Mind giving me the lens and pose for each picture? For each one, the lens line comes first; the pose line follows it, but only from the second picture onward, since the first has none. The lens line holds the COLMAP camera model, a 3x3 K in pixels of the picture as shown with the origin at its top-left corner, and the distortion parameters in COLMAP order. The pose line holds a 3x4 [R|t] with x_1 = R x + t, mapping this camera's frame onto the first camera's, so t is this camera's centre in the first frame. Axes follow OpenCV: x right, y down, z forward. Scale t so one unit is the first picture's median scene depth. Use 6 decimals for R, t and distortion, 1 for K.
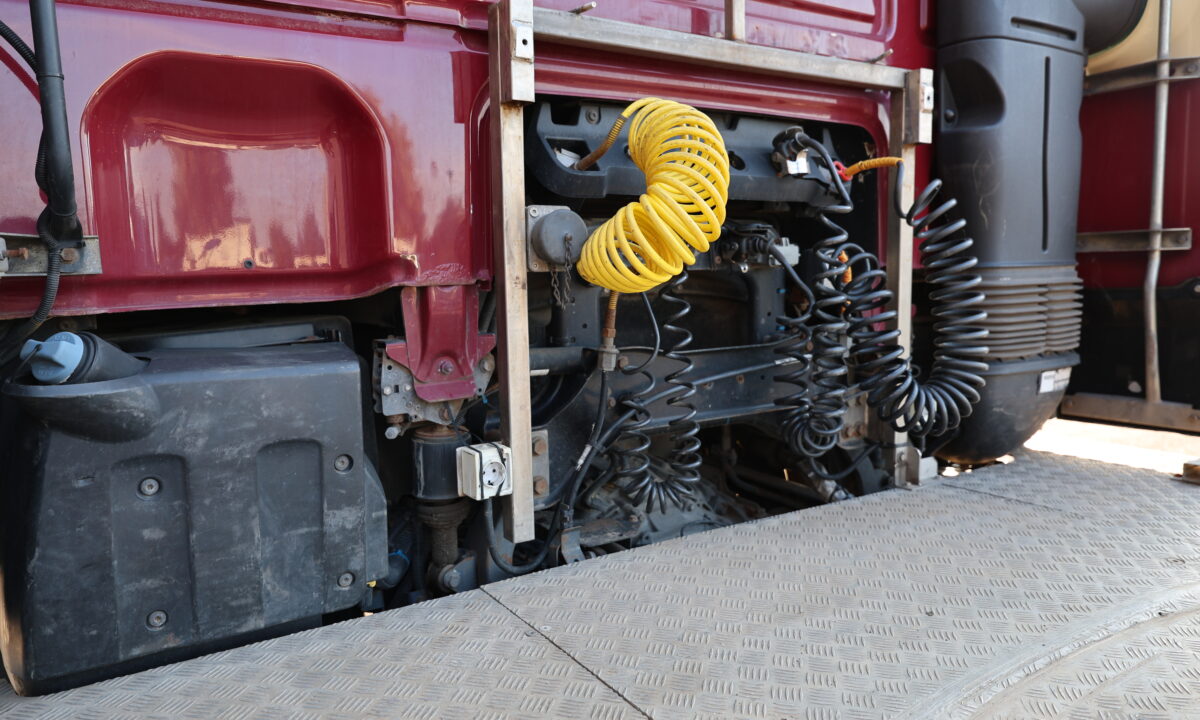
lens RADIAL K [[847.1, 0, 600.0], [0, 847.1, 360.0], [0, 0, 1]] dist [0.030178, 0.000194]
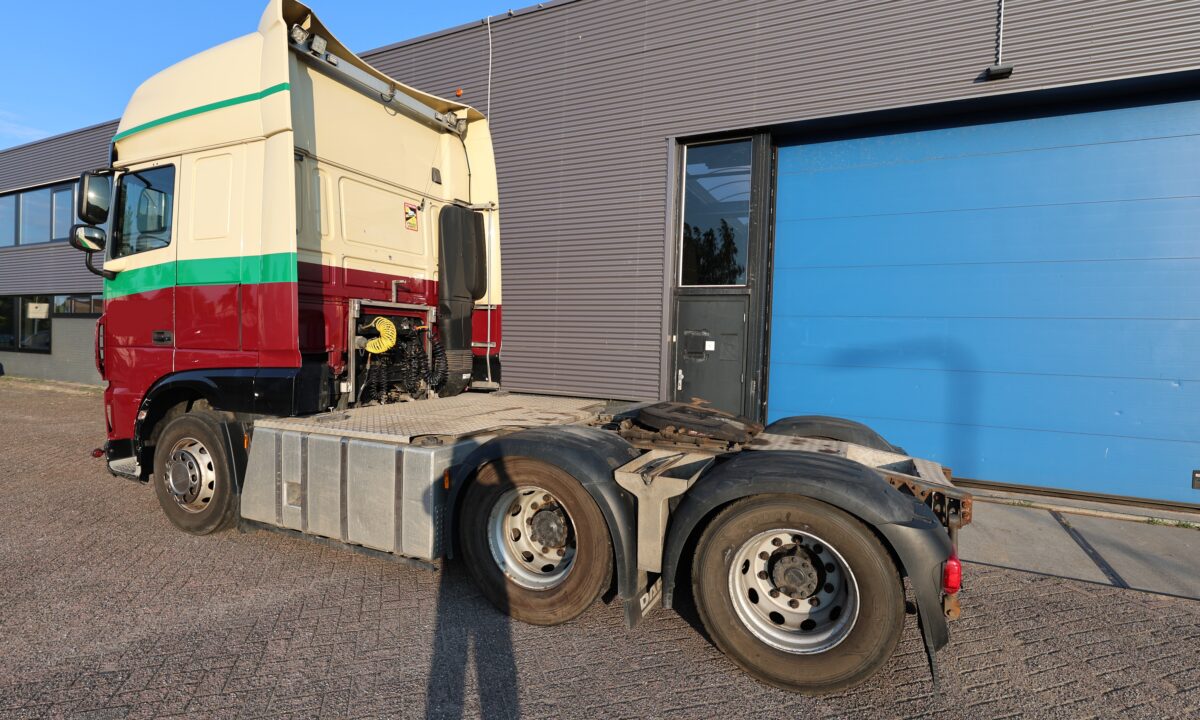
lens RADIAL K [[571.1, 0, 600.0], [0, 571.1, 360.0], [0, 0, 1]] dist [-0.003409, -0.000497]
pose [[0.840737, 0.018489, 0.541128, -0.660640], [0.022670, 0.997338, -0.069297, 0.227578], [-0.540969, 0.070528, 0.838080, -2.567228]]
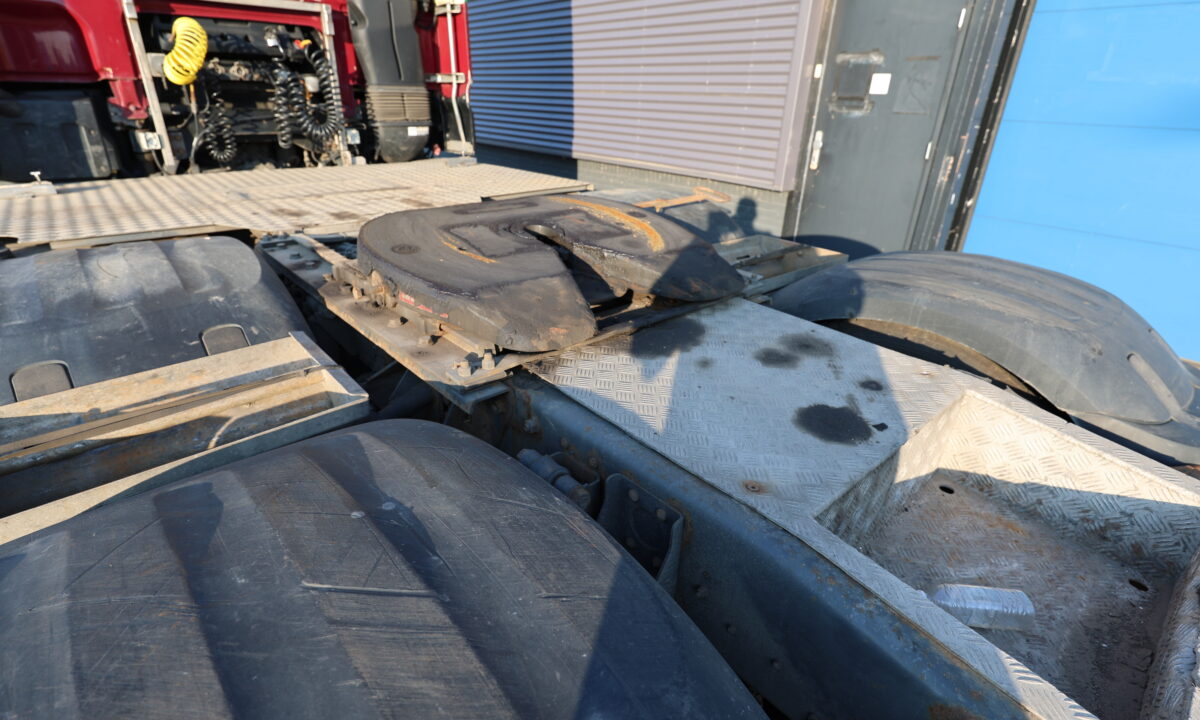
lens RADIAL K [[571.1, 0, 600.0], [0, 571.1, 360.0], [0, 0, 1]] dist [-0.003409, -0.000497]
pose [[0.988481, -0.025072, 0.149256, 1.206964], [-0.023723, 0.948325, 0.316413, 0.188797], [-0.149476, -0.316309, 0.936806, -1.573061]]
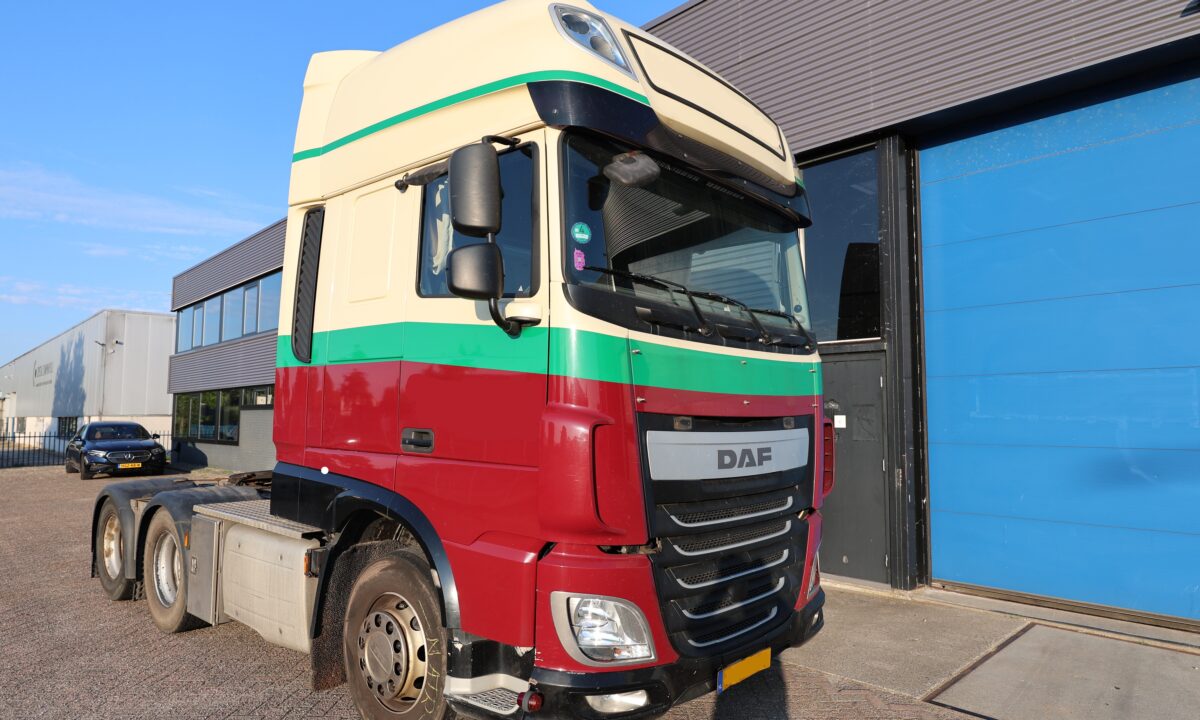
lens RADIAL K [[724.2, 0, 614.4], [0, 724.2, 364.0], [0, 0, 1]] dist [-0.003450, -0.001253]
pose [[0.976267, 0.022400, 0.215409, 0.441950], [0.017341, 0.983358, -0.180849, 0.237667], [-0.215875, 0.180293, 0.959631, -3.204281]]
